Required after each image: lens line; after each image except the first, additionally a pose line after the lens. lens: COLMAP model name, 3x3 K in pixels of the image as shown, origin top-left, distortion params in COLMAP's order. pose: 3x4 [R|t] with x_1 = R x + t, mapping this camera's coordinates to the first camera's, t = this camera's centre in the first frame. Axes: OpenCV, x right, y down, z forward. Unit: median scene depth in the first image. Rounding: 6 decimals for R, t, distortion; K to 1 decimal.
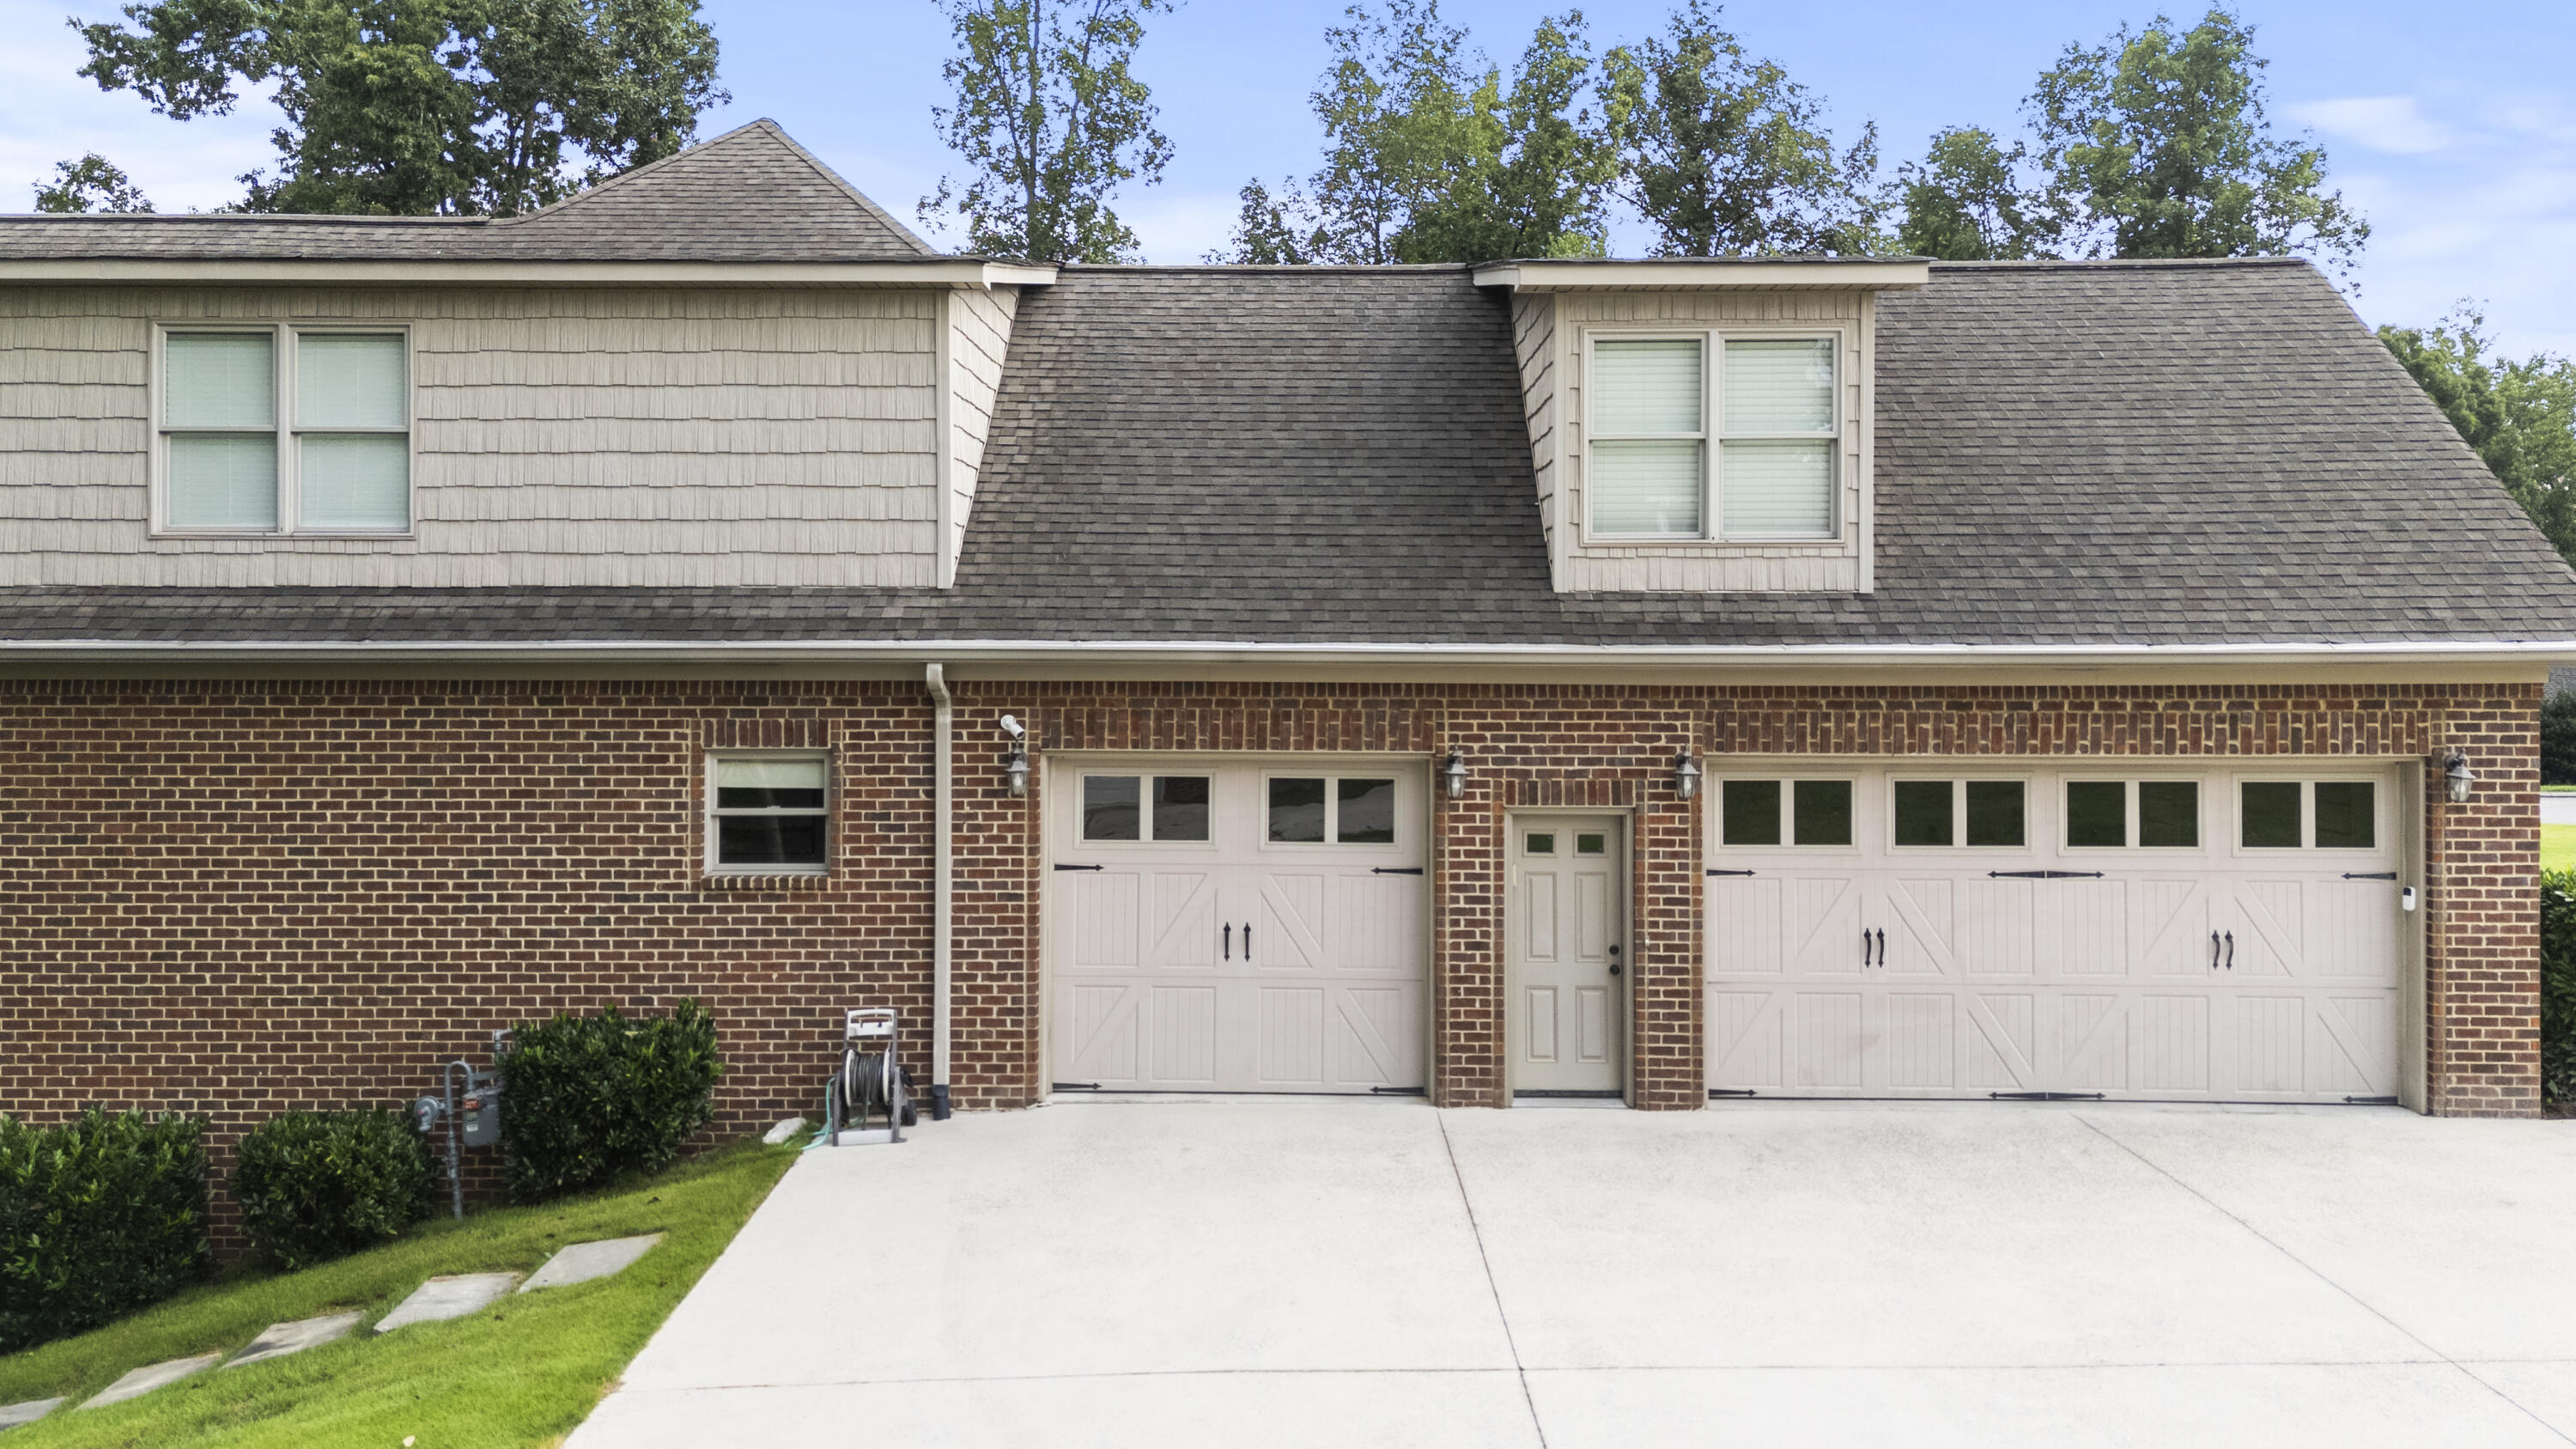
lens RADIAL K [[1953.4, 0, 1294.3], [0, 1953.4, 696.9], [0, 0, 1]] dist [0.078602, -0.050714]
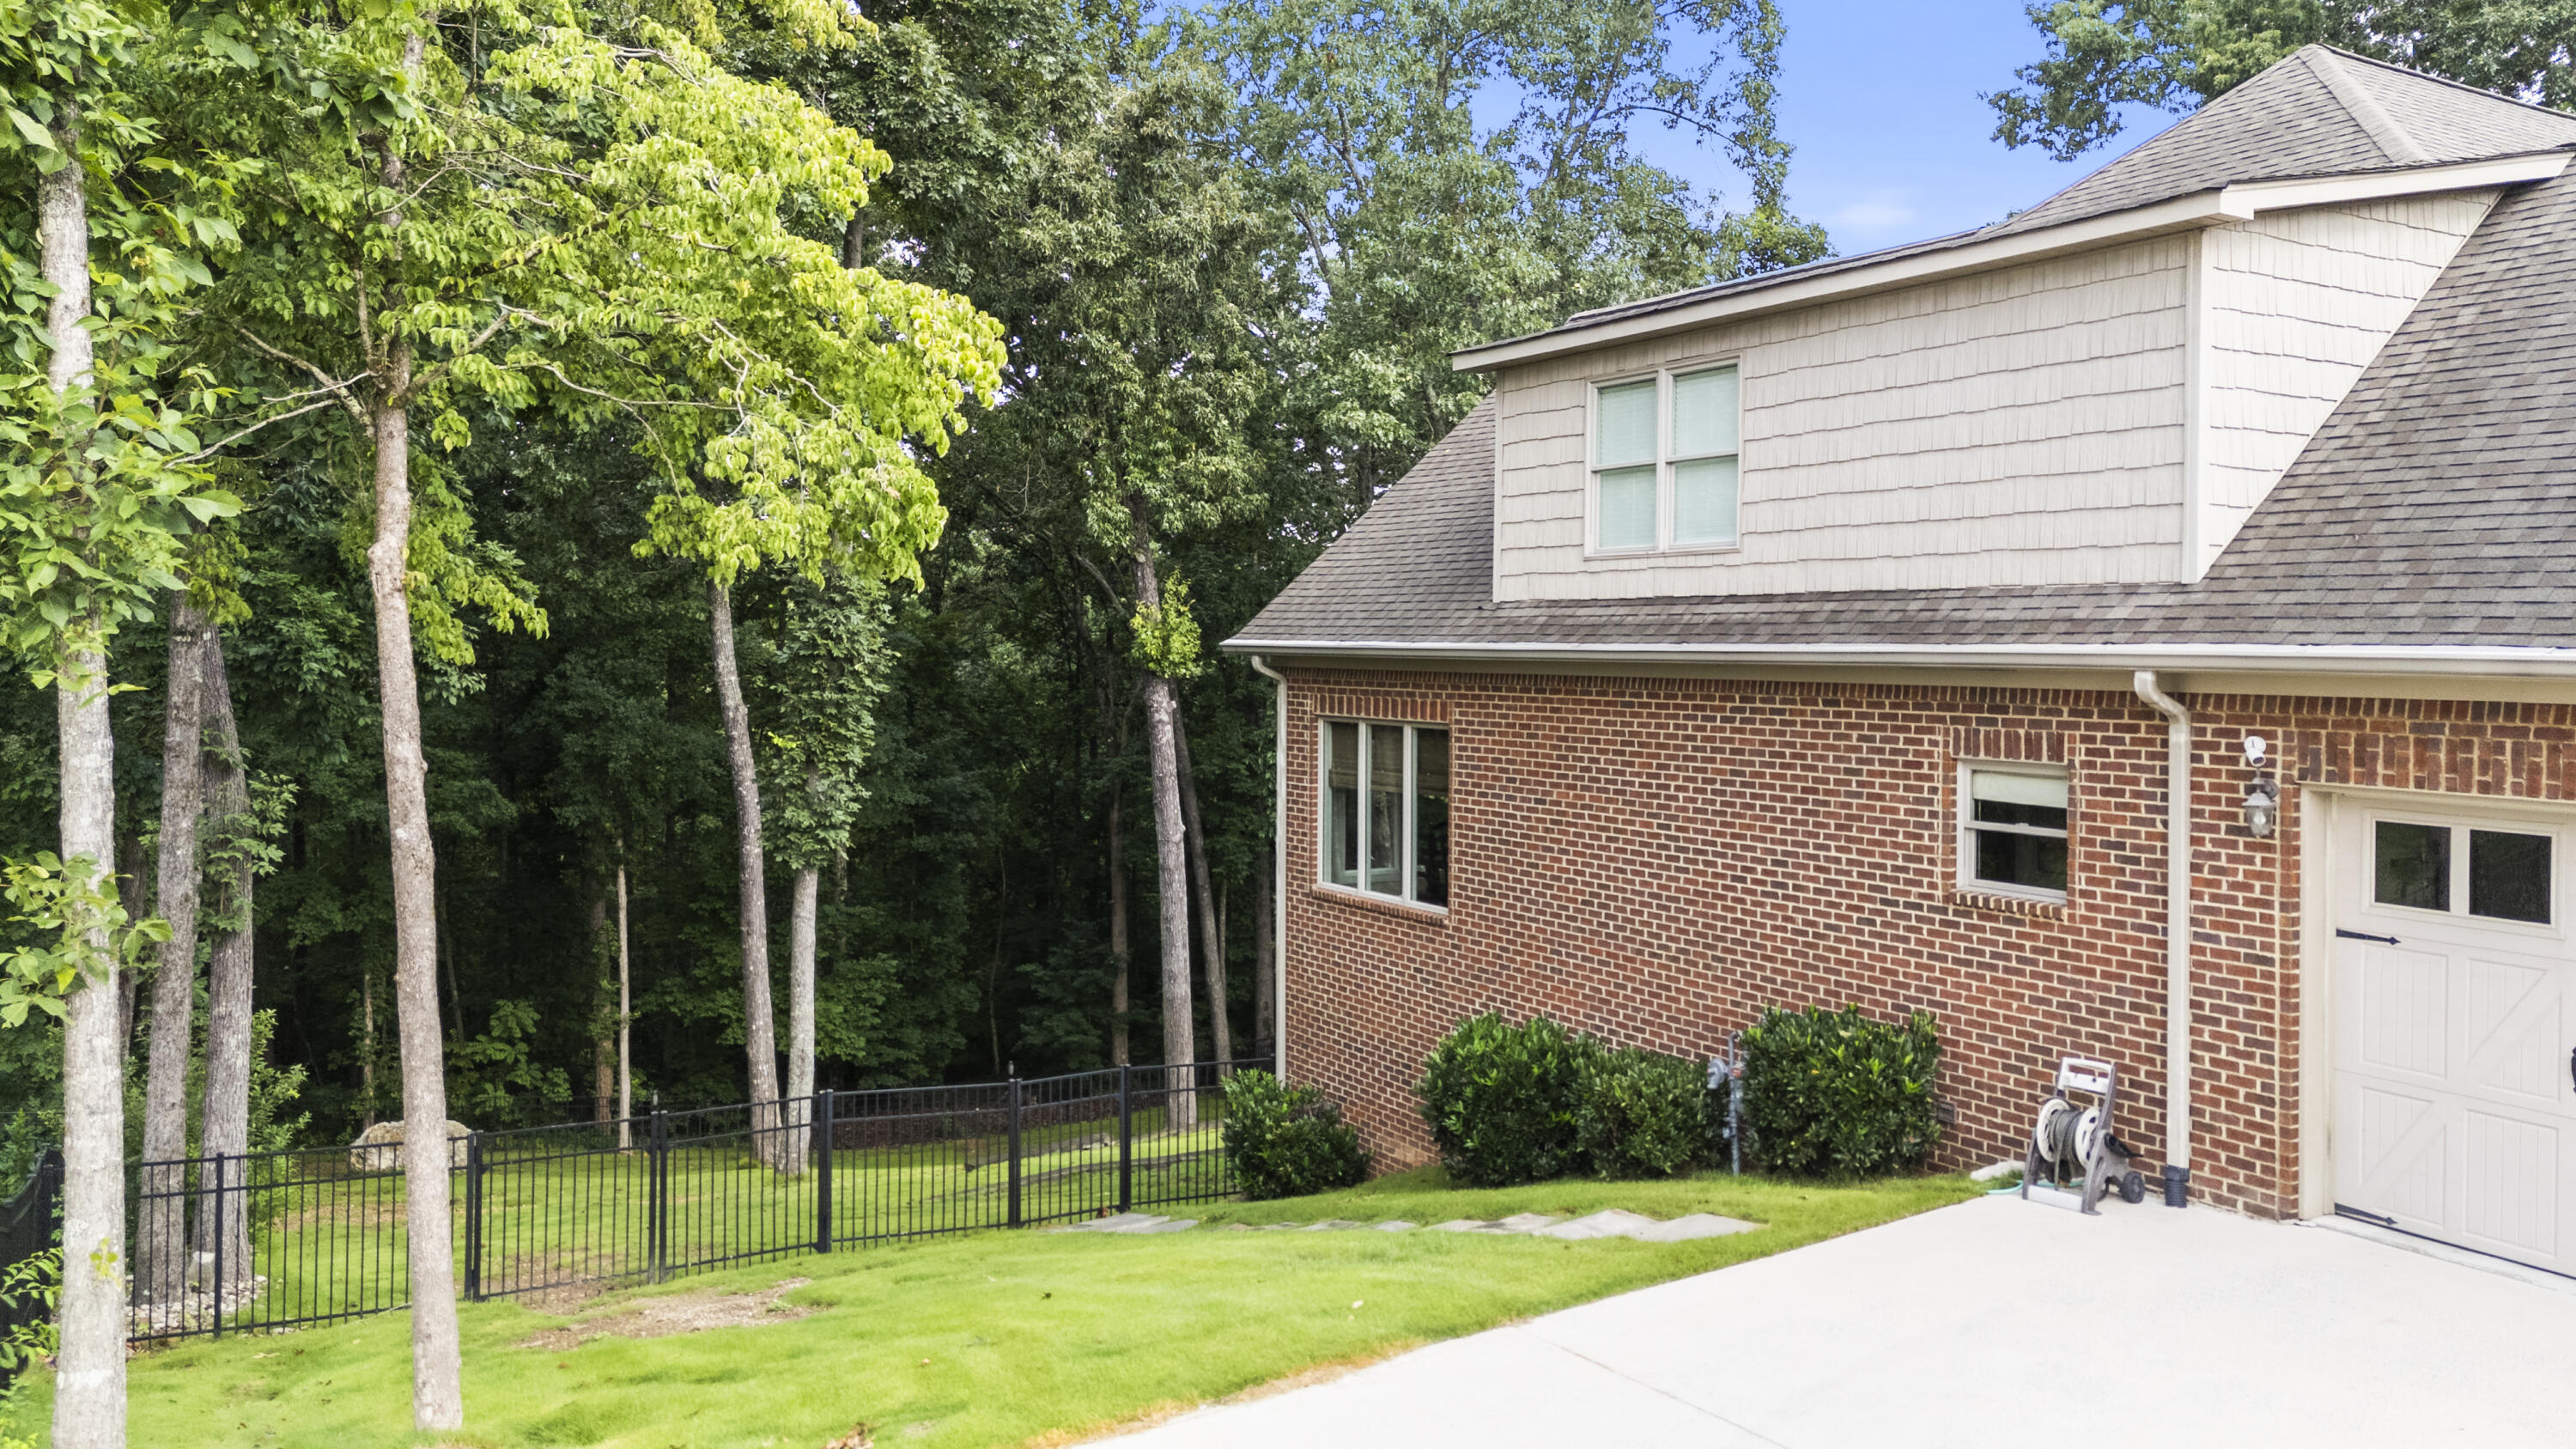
lens RADIAL K [[1953.4, 0, 1304.7], [0, 1953.4, 726.9], [0, 0, 1]] dist [0.078602, -0.050714]
pose [[0.516516, 0.040749, -0.855308, 0.357360], [-0.031740, 0.999092, 0.028431, -0.005723], [0.855689, 0.012463, 0.517340, 0.231140]]
